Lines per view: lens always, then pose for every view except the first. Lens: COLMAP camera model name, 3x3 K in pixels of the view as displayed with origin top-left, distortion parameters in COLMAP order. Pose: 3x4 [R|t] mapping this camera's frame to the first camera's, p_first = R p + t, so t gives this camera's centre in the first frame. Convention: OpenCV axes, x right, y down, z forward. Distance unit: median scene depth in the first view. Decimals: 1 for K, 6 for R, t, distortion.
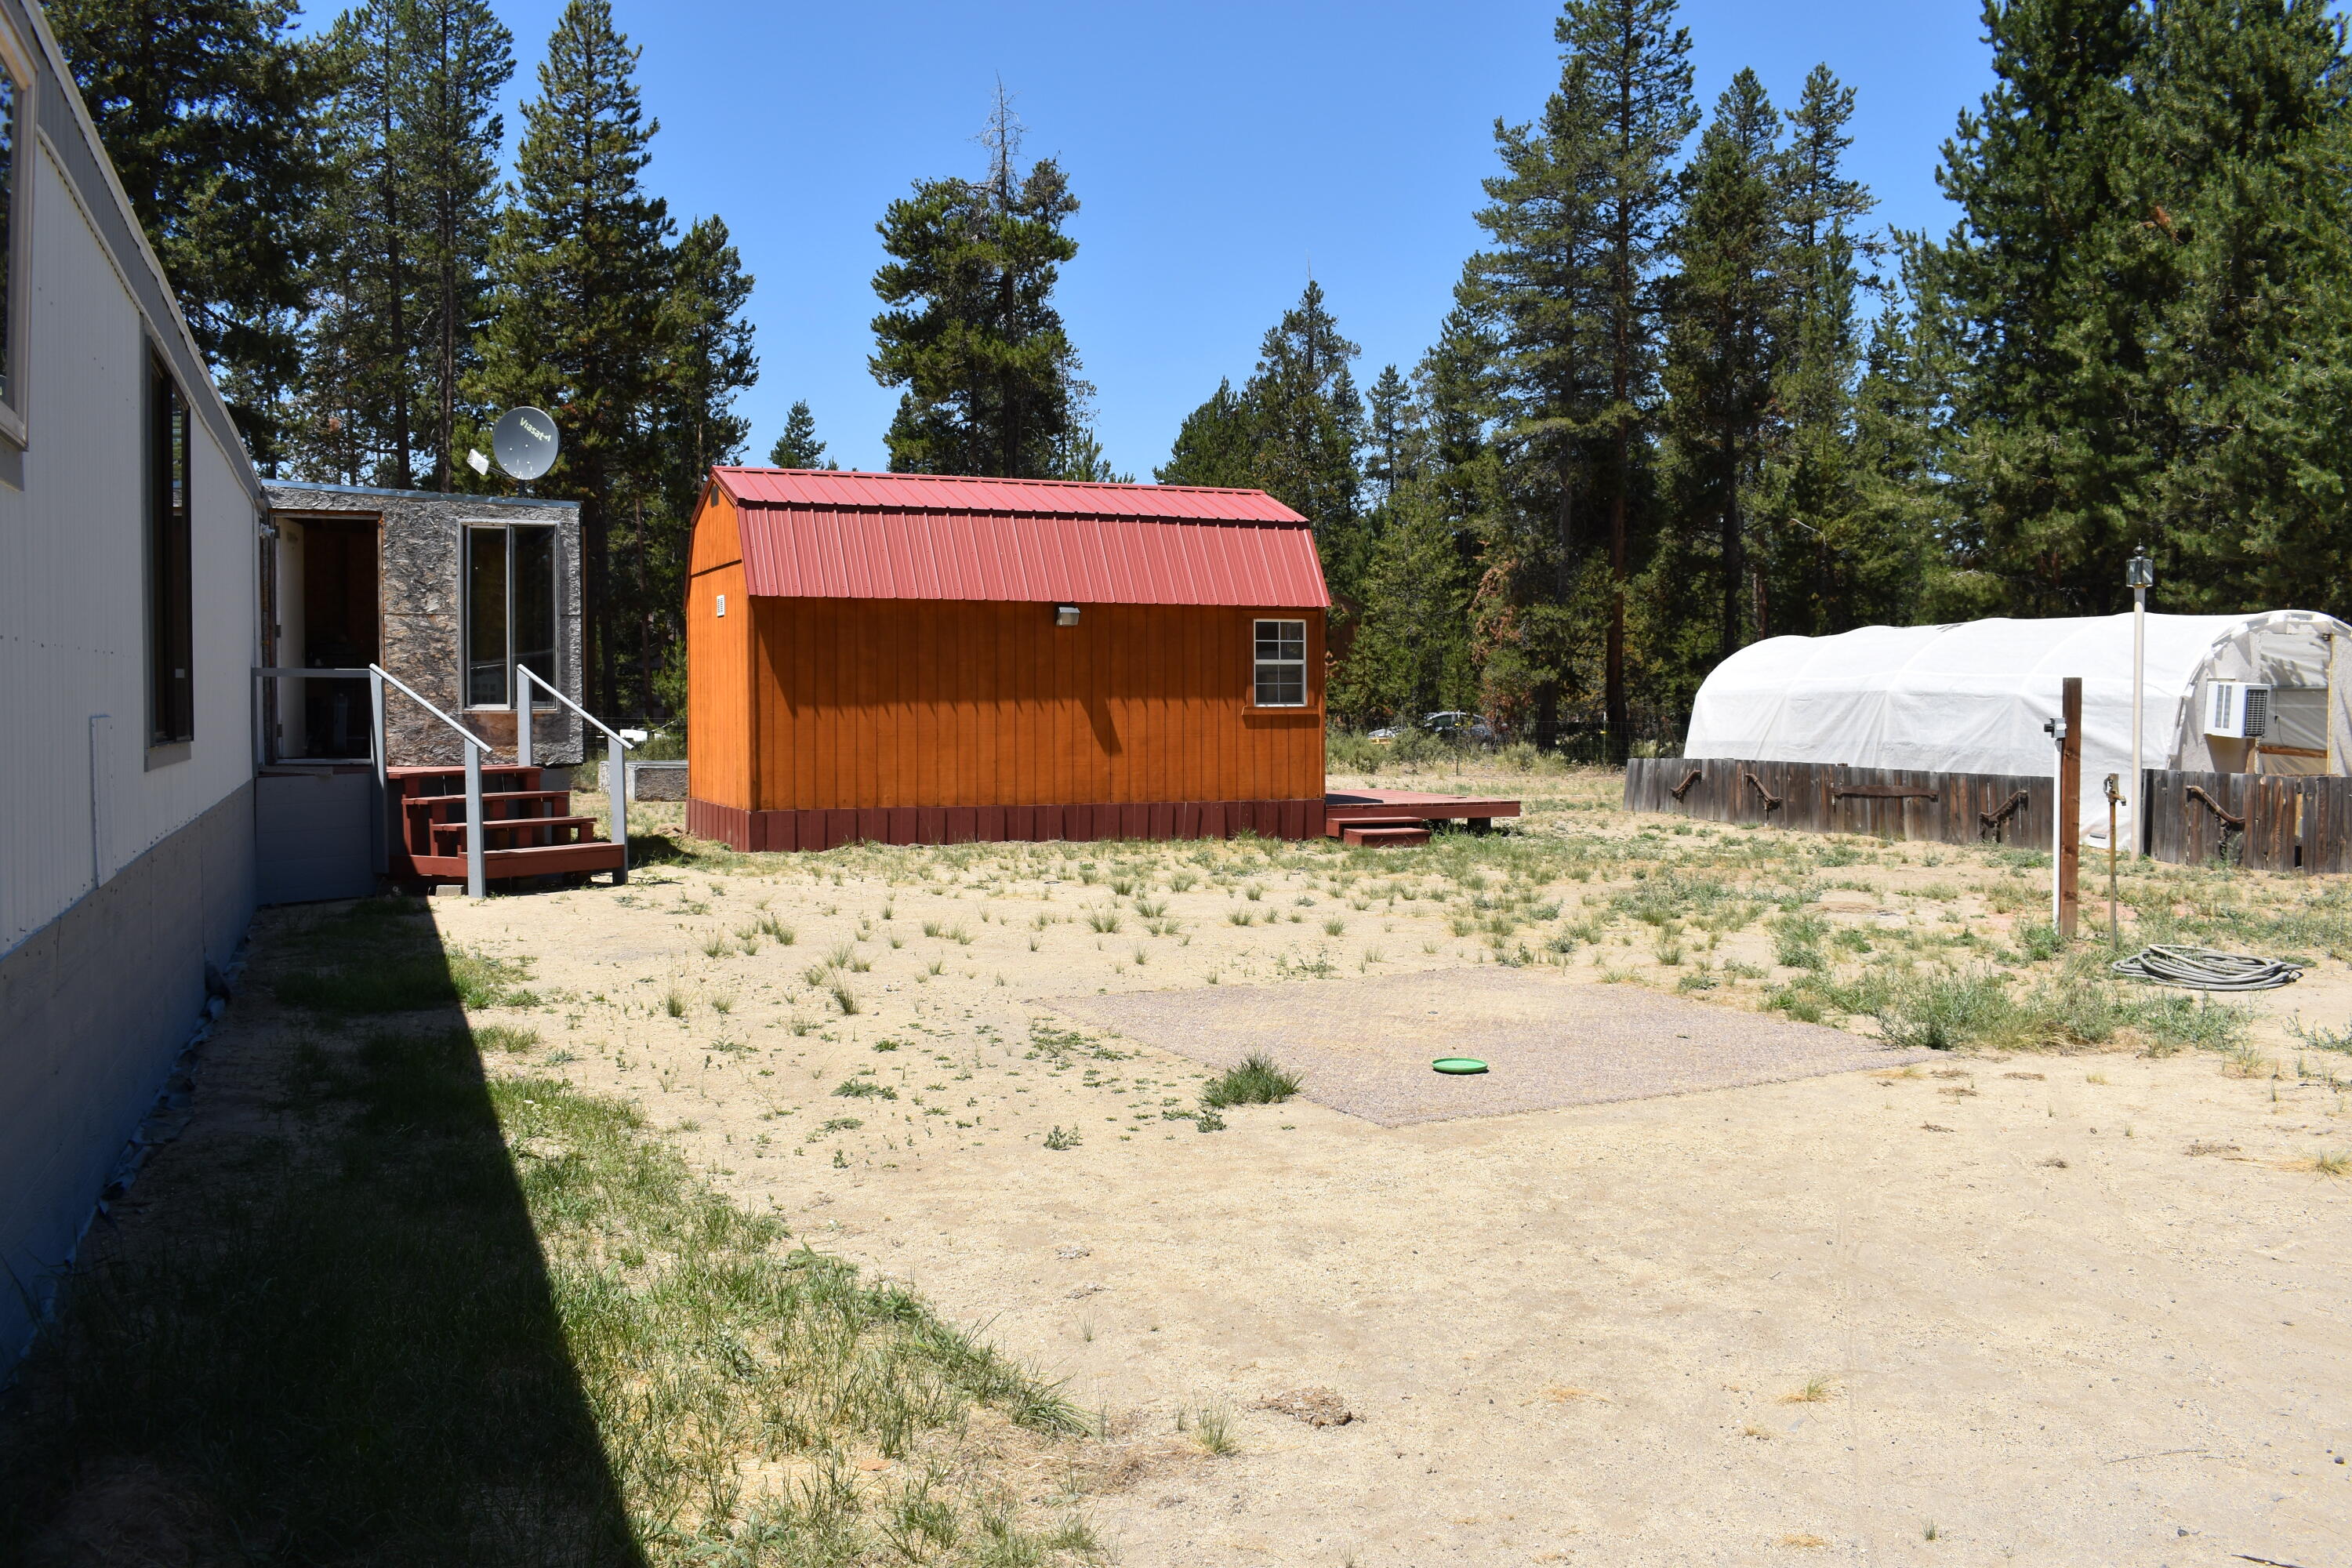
lens RADIAL K [[2049.2, 0, 1170.5], [0, 2049.2, 780.0], [0, 0, 1]] dist [-0.090617, 0.017512]
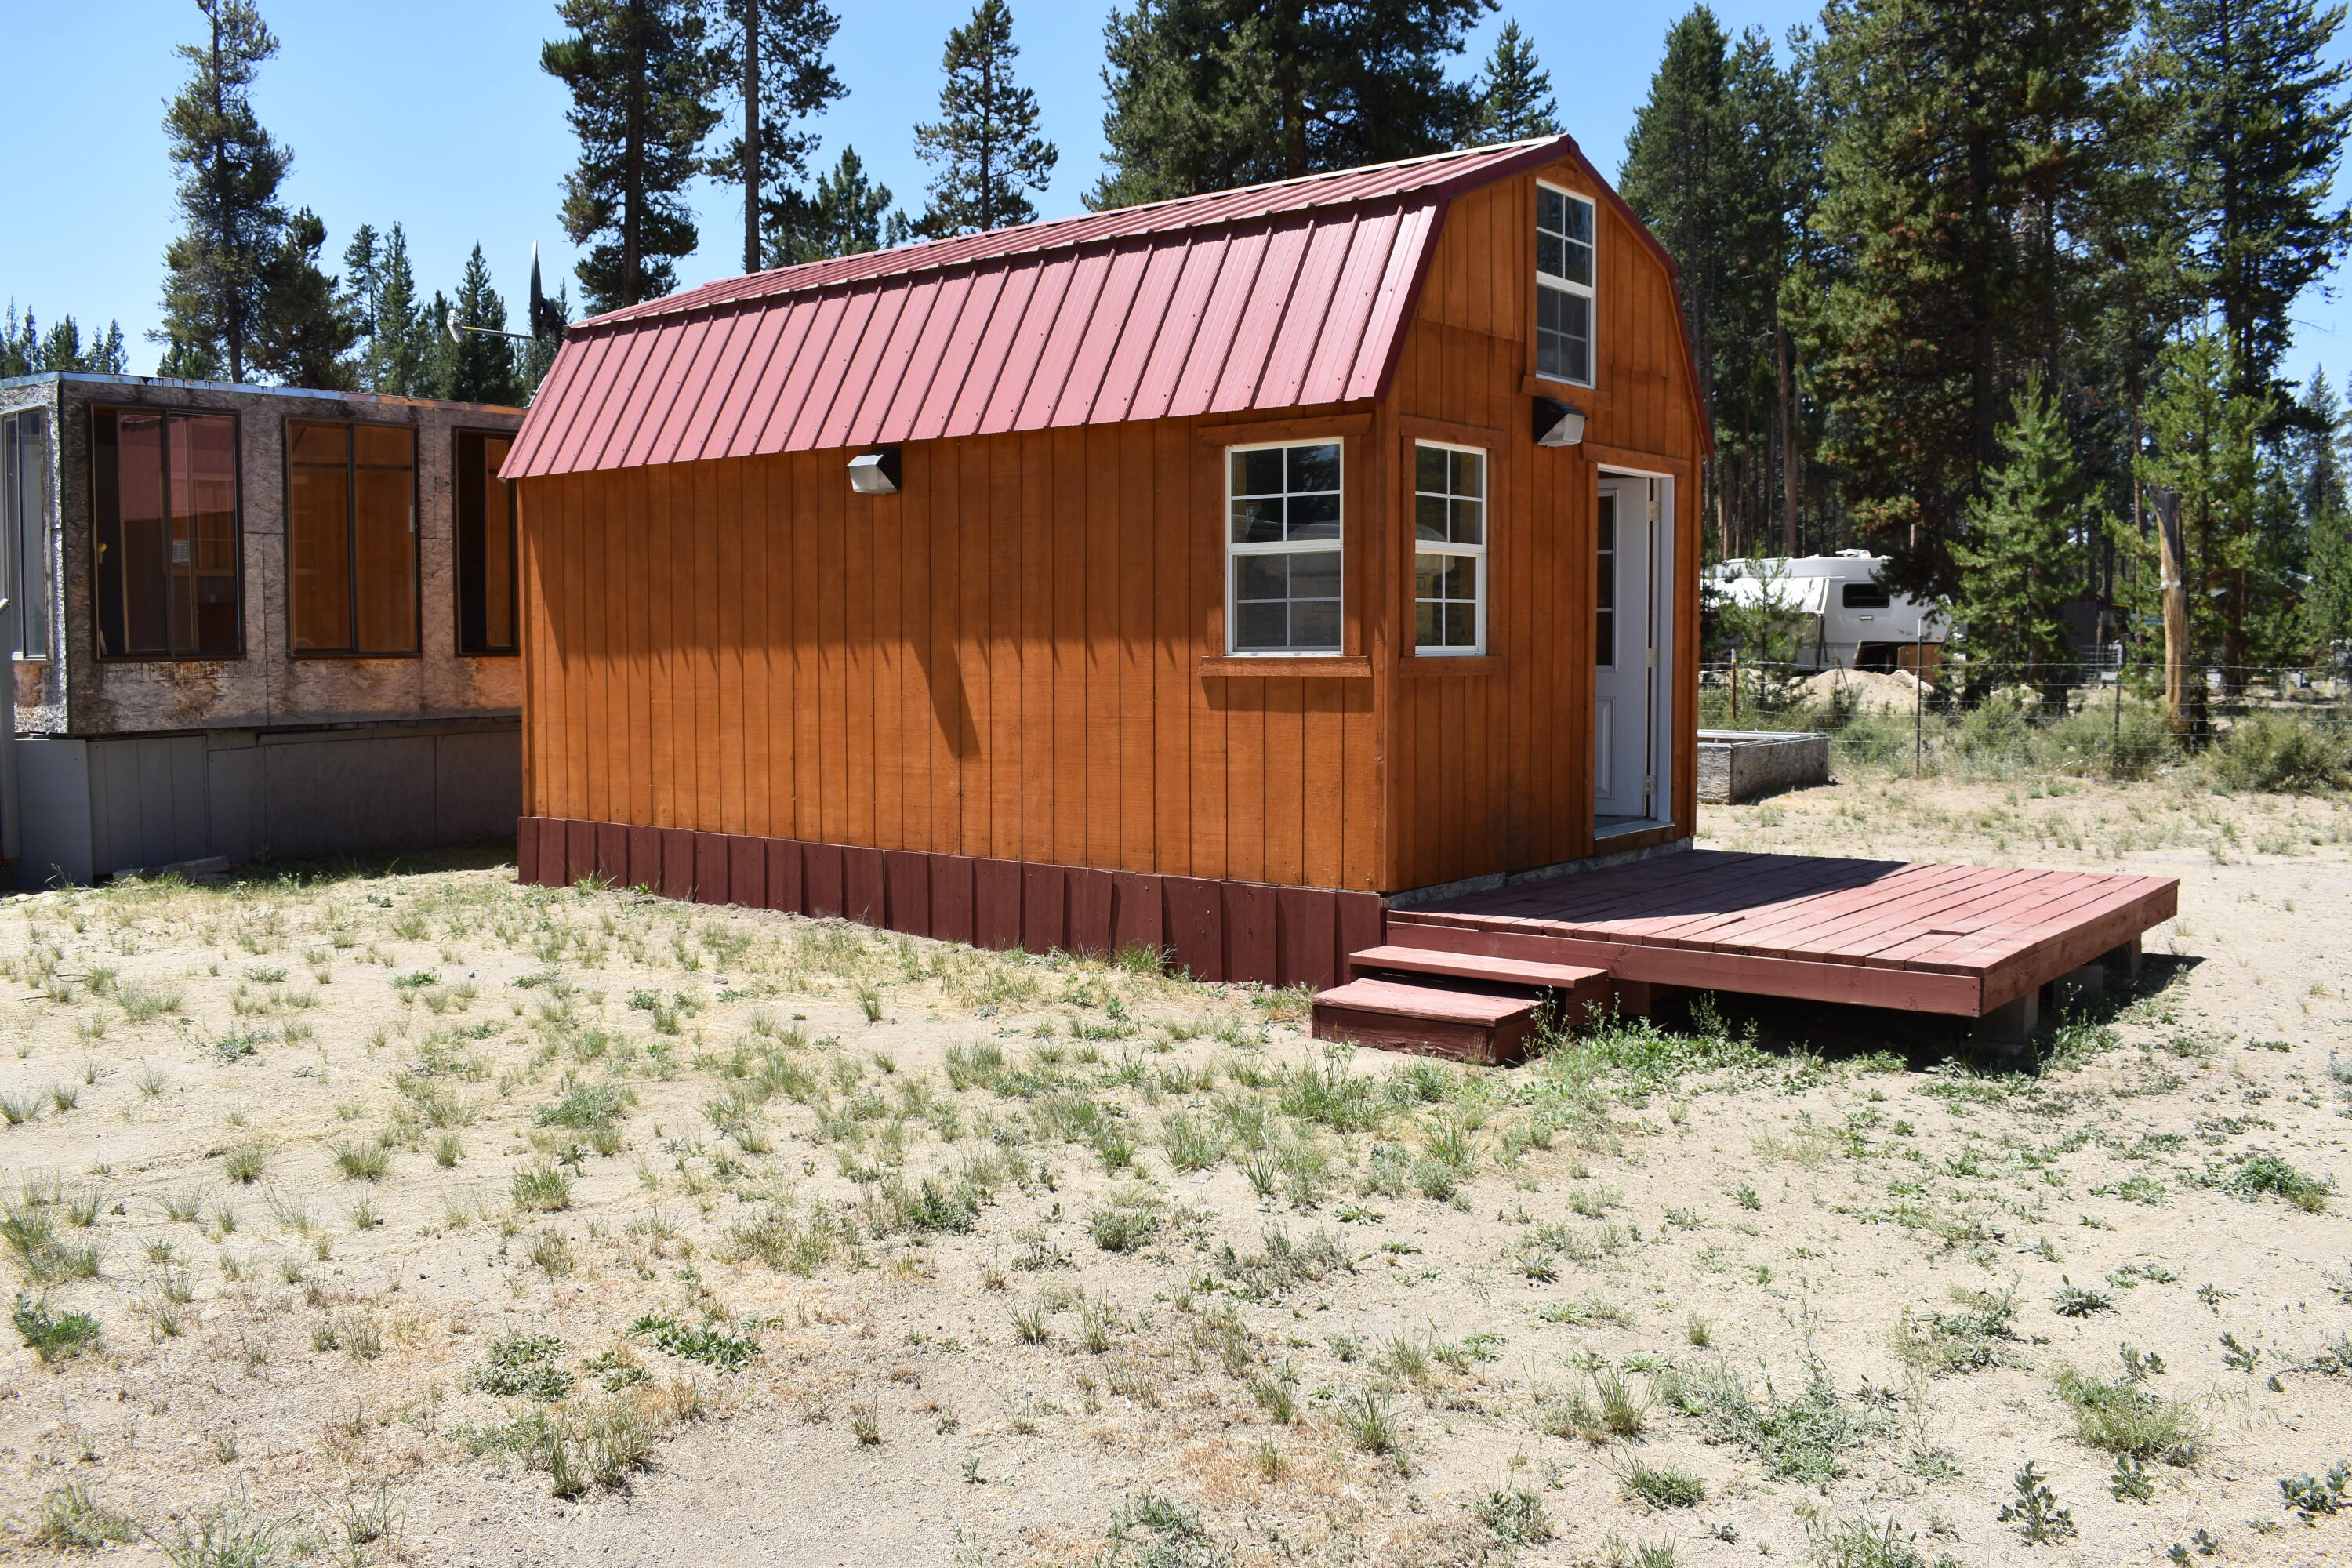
lens RADIAL K [[2044.4, 0, 1175.6], [0, 2044.4, 780.6], [0, 0, 1]] dist [-0.085687, 0.011982]
pose [[0.468852, 0.058680, -0.881325, 0.406953], [-0.029799, 0.998274, 0.050614, -0.031920], [0.882774, 0.002532, 0.469791, 0.800833]]
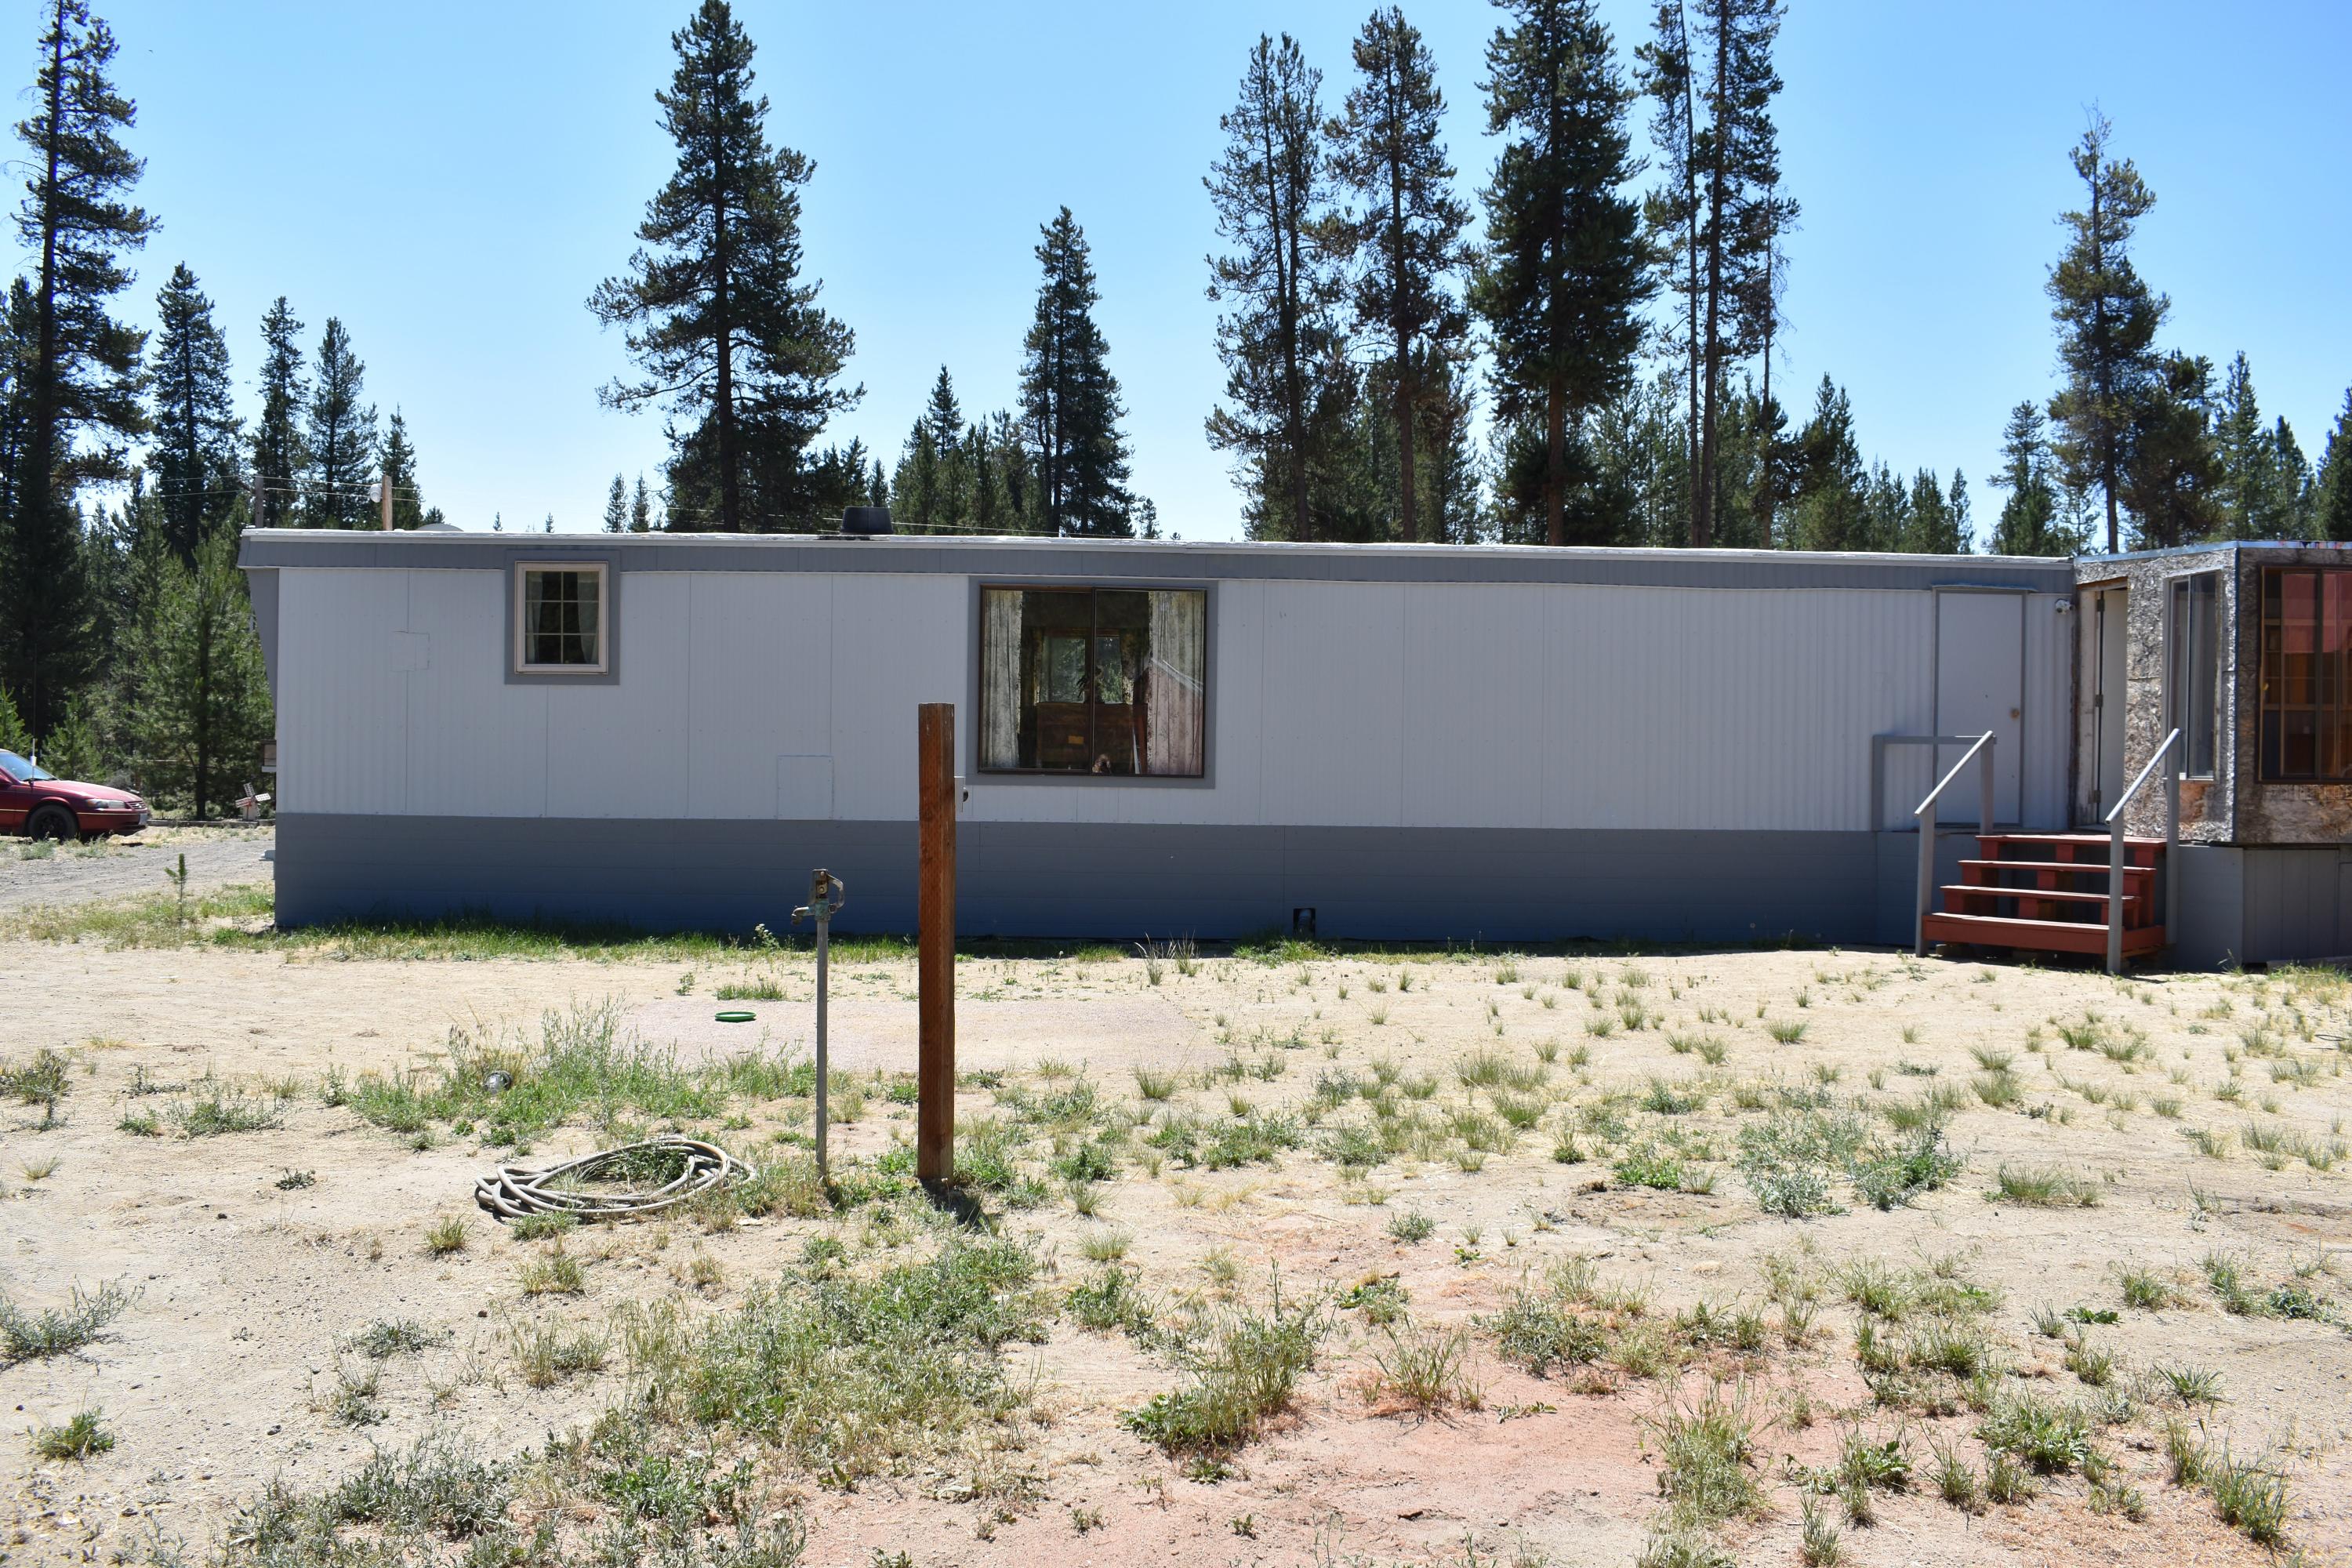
lens RADIAL K [[2044.4, 0, 1175.6], [0, 2044.4, 780.6], [0, 0, 1]] dist [-0.085687, 0.011982]
pose [[-0.334425, 0.003585, -0.942415, 0.516149], [-0.048962, 0.998576, 0.021173, -0.024967], [0.941150, 0.053224, -0.333774, 0.678823]]
